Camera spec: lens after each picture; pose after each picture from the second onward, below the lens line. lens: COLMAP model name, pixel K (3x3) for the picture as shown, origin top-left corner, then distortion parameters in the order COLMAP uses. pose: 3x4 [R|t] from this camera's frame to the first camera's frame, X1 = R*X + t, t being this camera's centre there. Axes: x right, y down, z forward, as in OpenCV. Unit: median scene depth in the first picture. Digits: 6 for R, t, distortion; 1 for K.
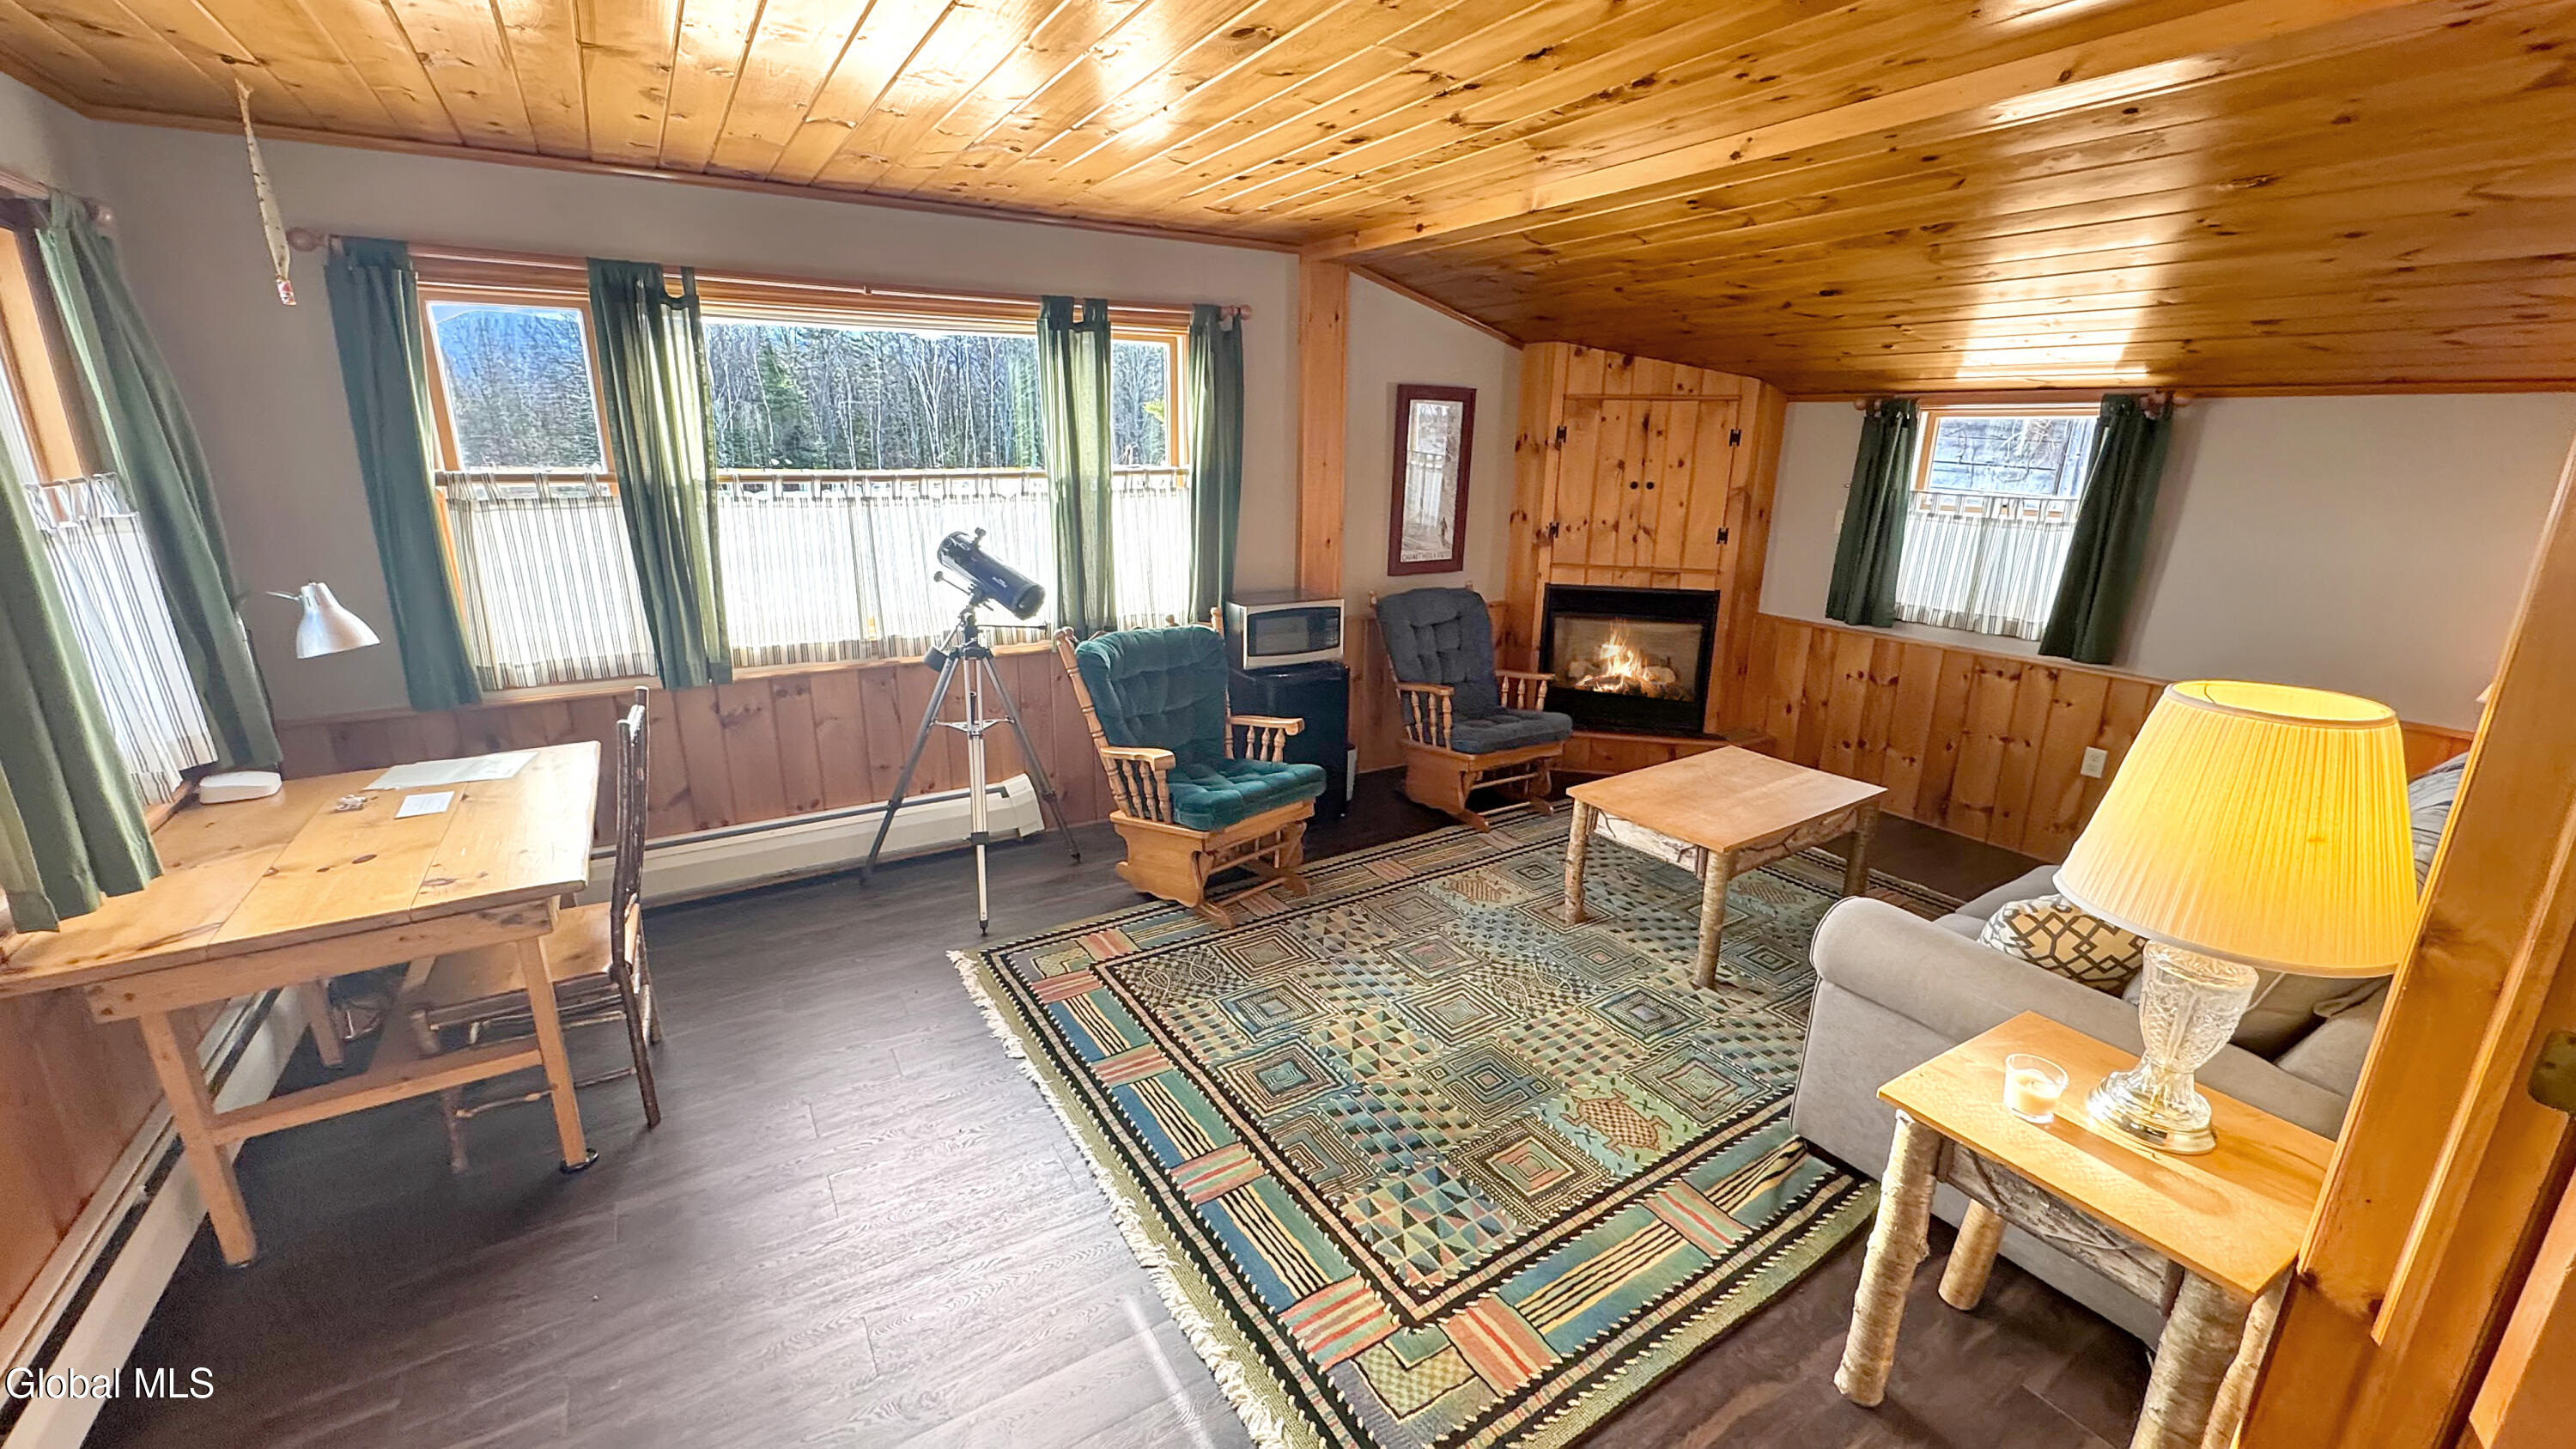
lens RADIAL K [[1027.0, 0, 1285.1], [0, 1027.0, 728.6], [0, 0, 1]] dist [-0.001006, -0.000519]
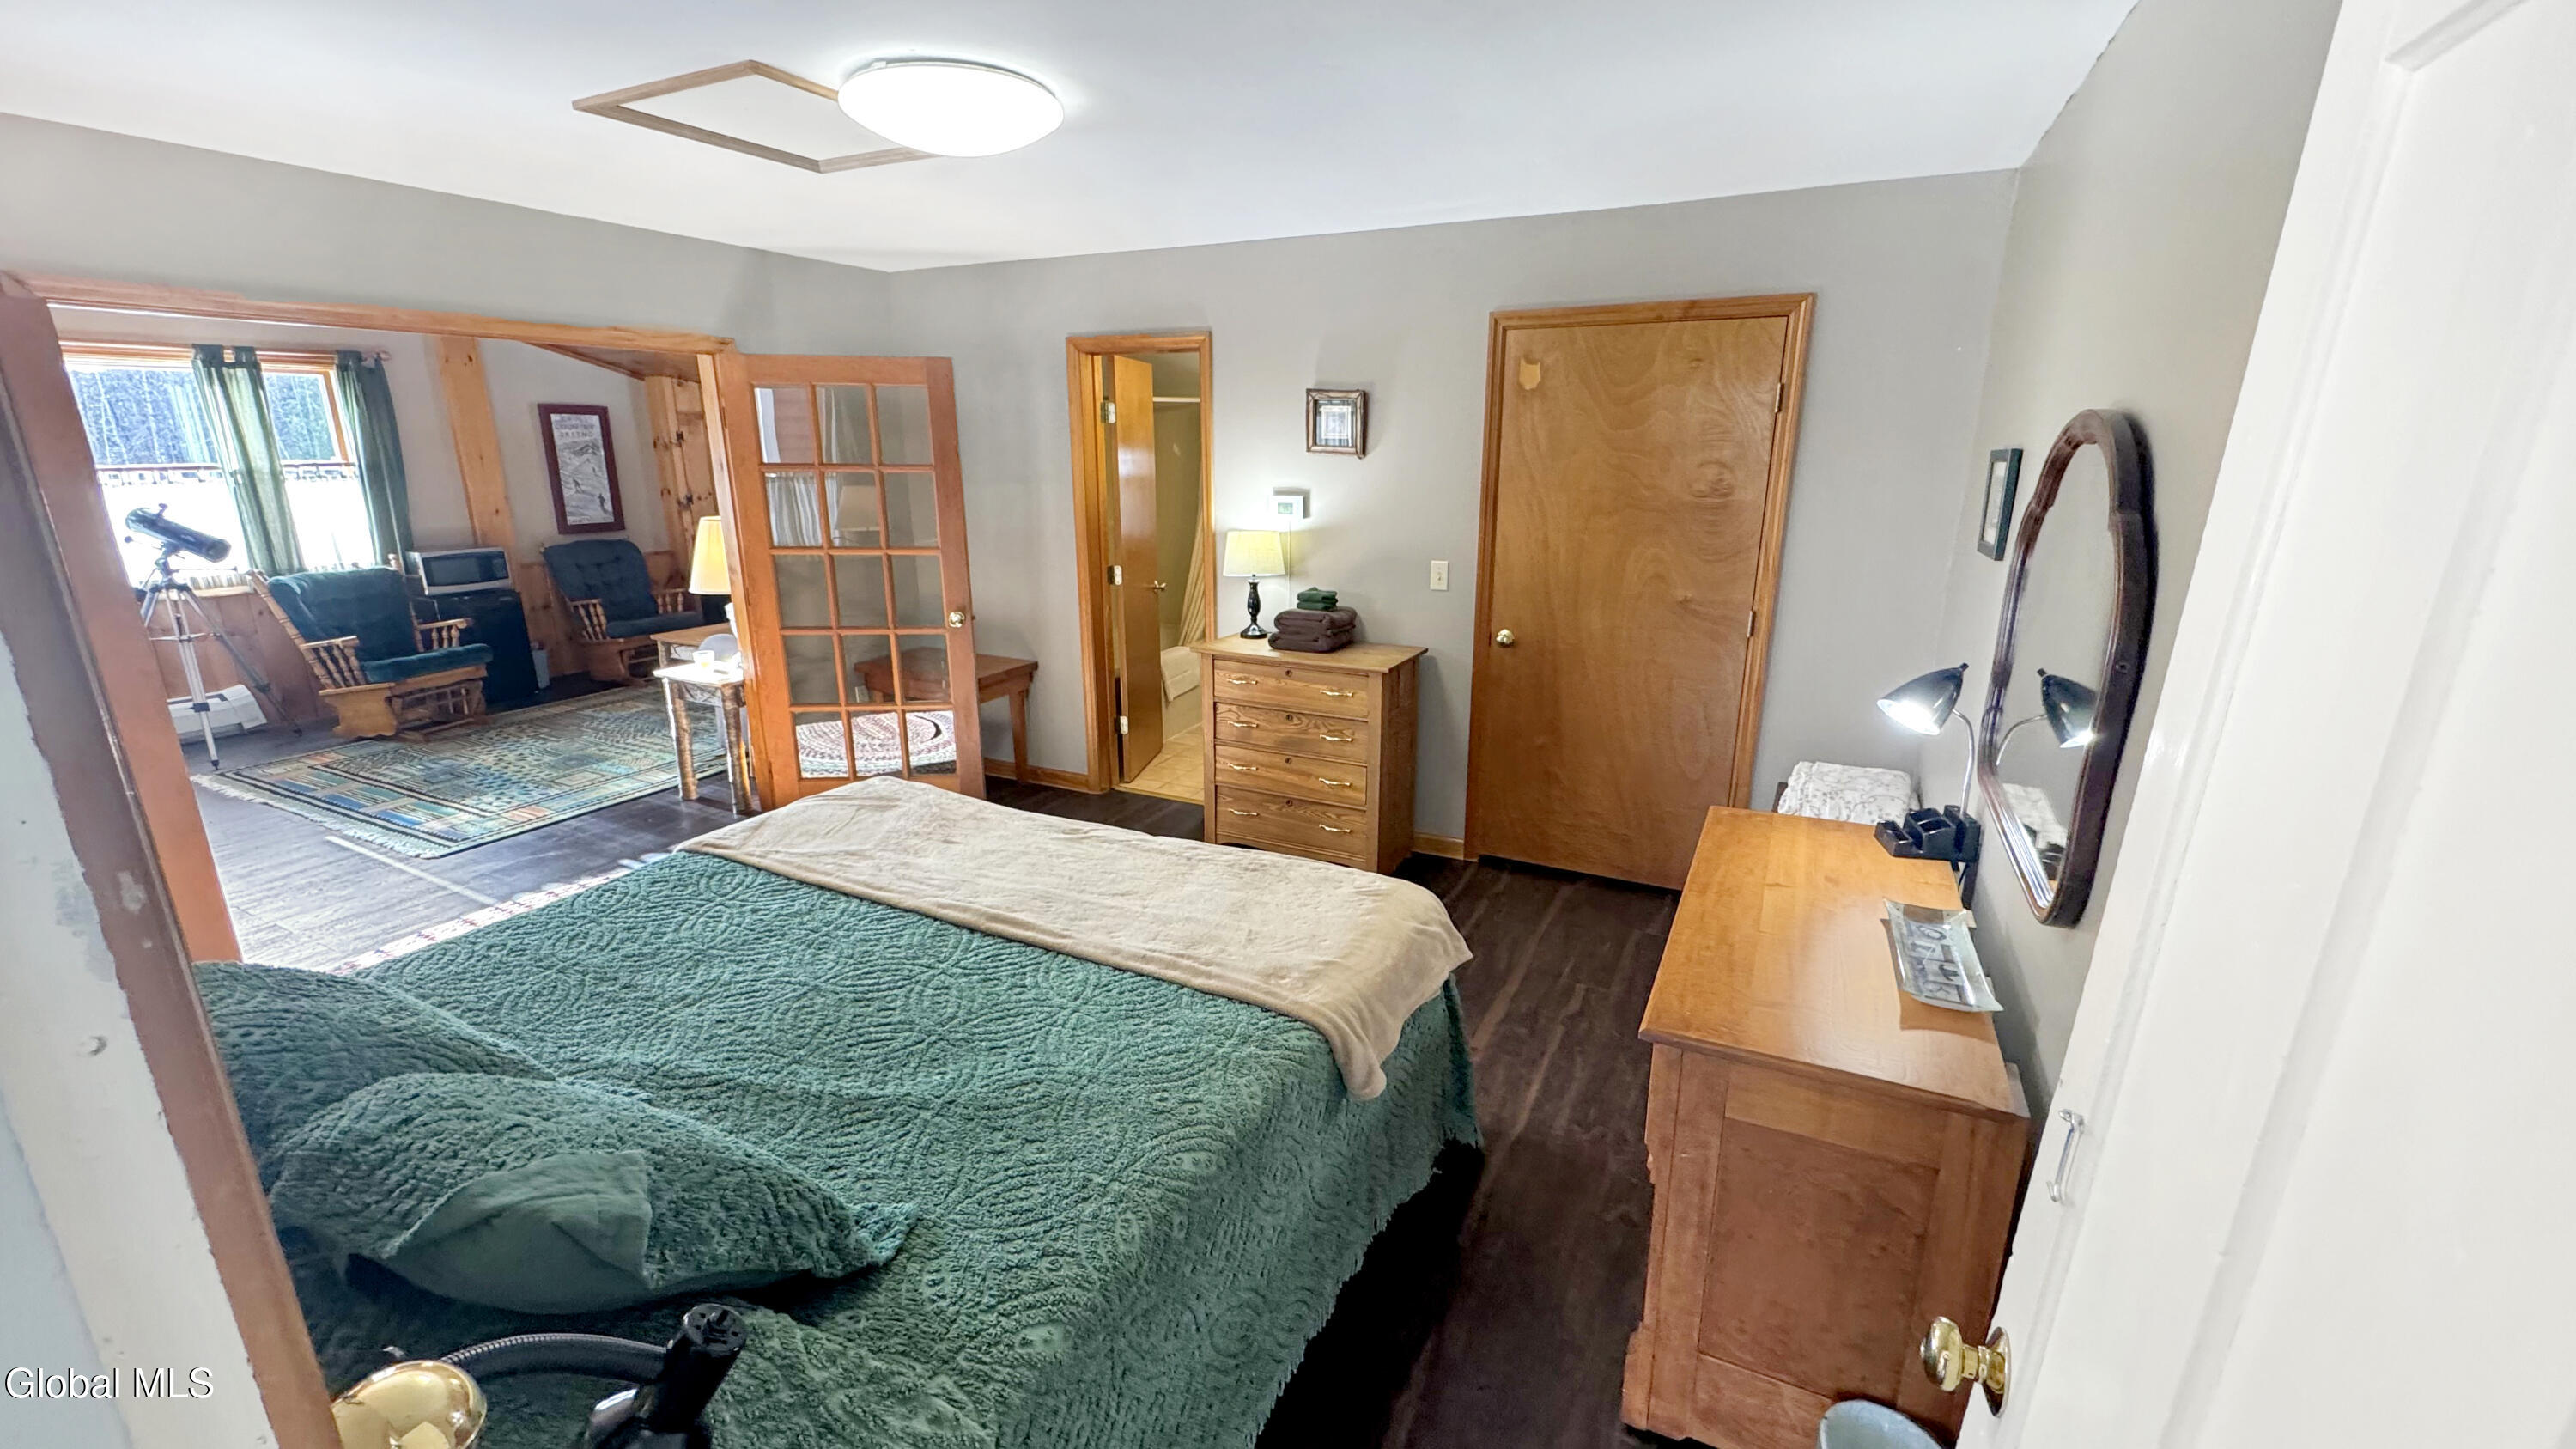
lens RADIAL K [[1027.0, 0, 1285.1], [0, 1027.0, 728.6], [0, 0, 1]] dist [-0.001006, -0.000519]
pose [[0.855788, -0.145923, 0.496320, 0.270694], [0.147249, 0.988418, 0.036708, 0.274539], [-0.495928, 0.041668, 0.867363, -0.943819]]
